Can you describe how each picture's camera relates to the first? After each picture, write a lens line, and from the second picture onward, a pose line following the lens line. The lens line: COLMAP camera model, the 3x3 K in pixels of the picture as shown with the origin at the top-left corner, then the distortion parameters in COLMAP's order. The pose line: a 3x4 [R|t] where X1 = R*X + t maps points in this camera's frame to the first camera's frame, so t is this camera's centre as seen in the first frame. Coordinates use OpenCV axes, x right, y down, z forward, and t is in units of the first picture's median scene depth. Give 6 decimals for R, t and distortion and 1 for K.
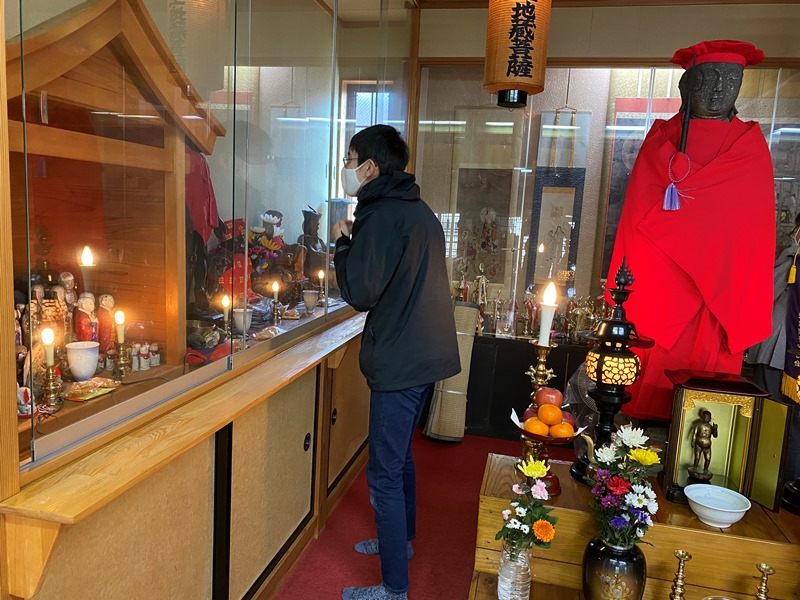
lens RADIAL K [[616.7, 0, 400.0], [0, 616.7, 300.0], [0, 0, 1]] dist [0.049435, -0.003702]
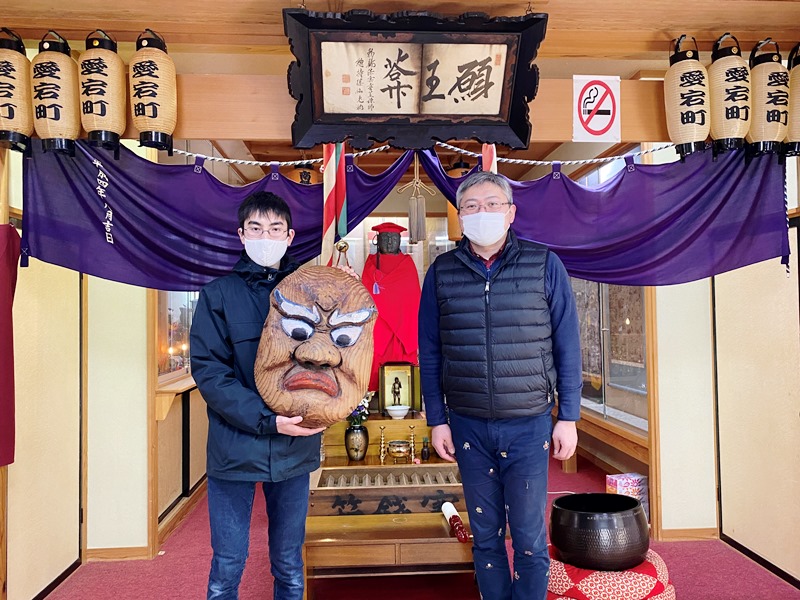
lens RADIAL K [[616.7, 0, 400.0], [0, 616.7, 300.0], [0, 0, 1]] dist [0.049435, -0.003702]
pose [[0.957176, -0.065035, 0.282109, -0.132053], [0.105549, 0.985764, -0.130873, 0.195922], [-0.269582, 0.155045, 0.950414, -1.250959]]
